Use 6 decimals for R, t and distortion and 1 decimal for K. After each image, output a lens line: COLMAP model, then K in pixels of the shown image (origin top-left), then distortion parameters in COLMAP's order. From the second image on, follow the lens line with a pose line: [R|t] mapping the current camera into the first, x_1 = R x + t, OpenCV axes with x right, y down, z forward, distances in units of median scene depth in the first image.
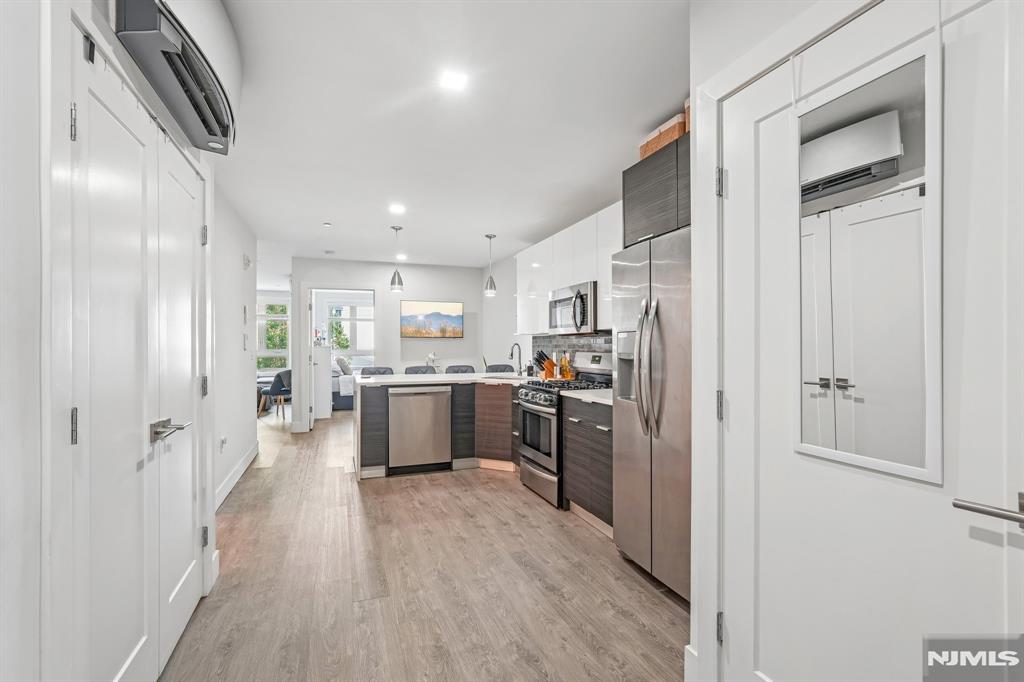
lens RADIAL K [[469.6, 0, 512.0], [0, 469.6, 341.0], [0, 0, 1]] dist [0.002154, 0.000068]
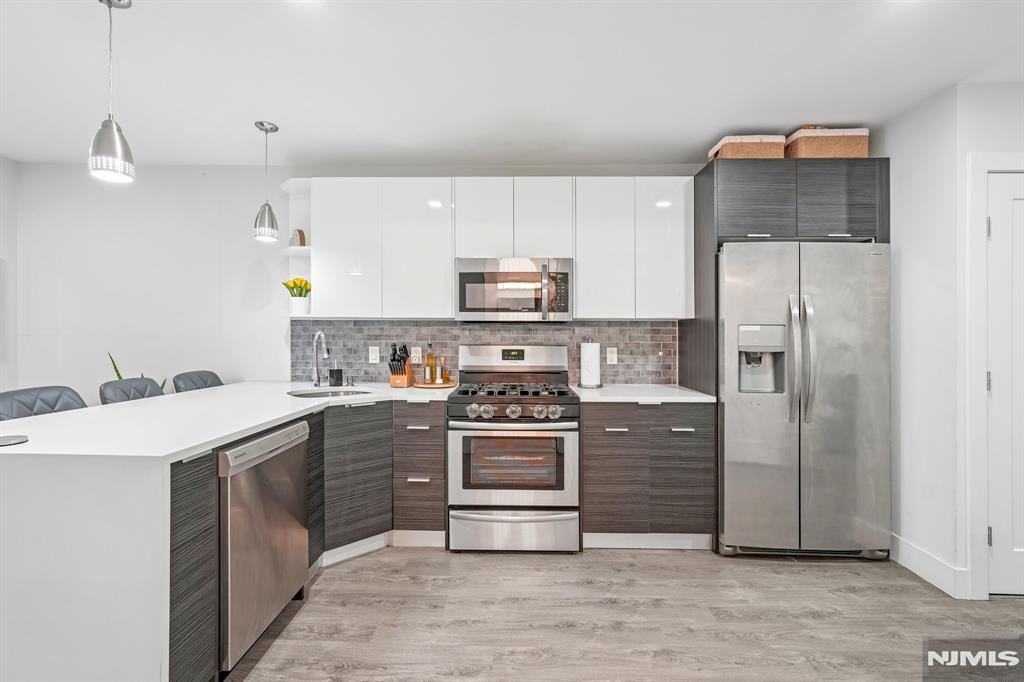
lens RADIAL K [[463.2, 0, 510.4], [0, 463.2, 334.1], [0, 0, 1]] dist [0.007954, 0.000718]
pose [[0.363300, 0.009713, 0.931621, -0.752309], [-0.017299, 0.999844, -0.003678, 0.009995], [-0.931511, -0.014780, 0.363412, 0.974750]]
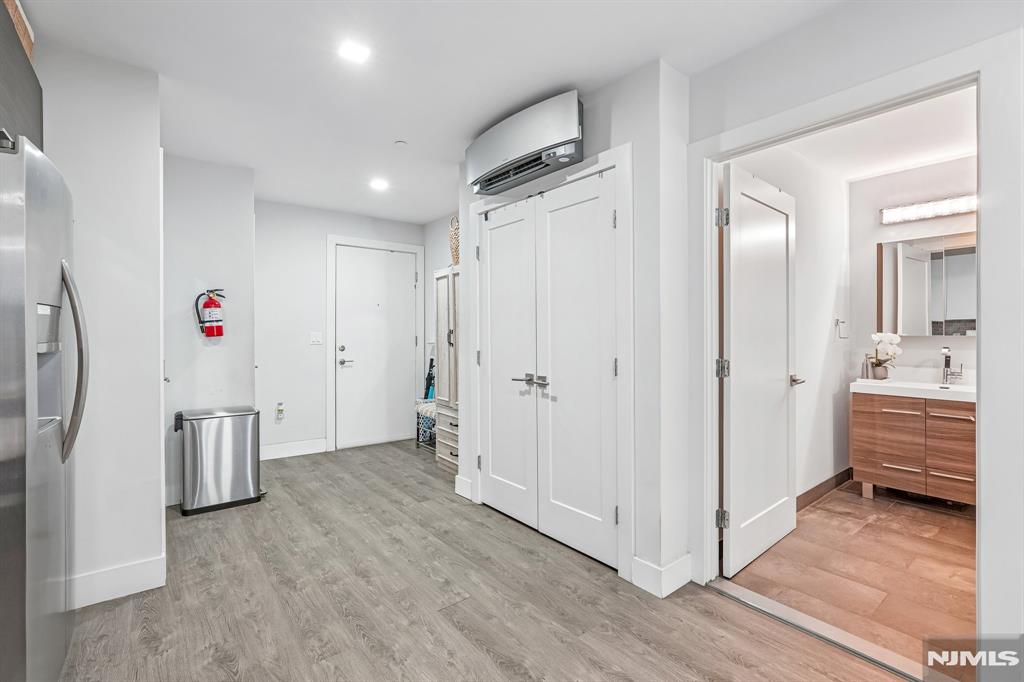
lens RADIAL K [[442.2, 0, 509.4], [0, 442.2, 333.8], [0, 0, 1]] dist [-0.015967, 0.000227]
pose [[-0.950429, 0.005602, -0.310891, -0.103020], [0.007695, 0.999955, -0.005504, 0.017957], [0.310846, -0.007624, -0.950430, 1.426990]]
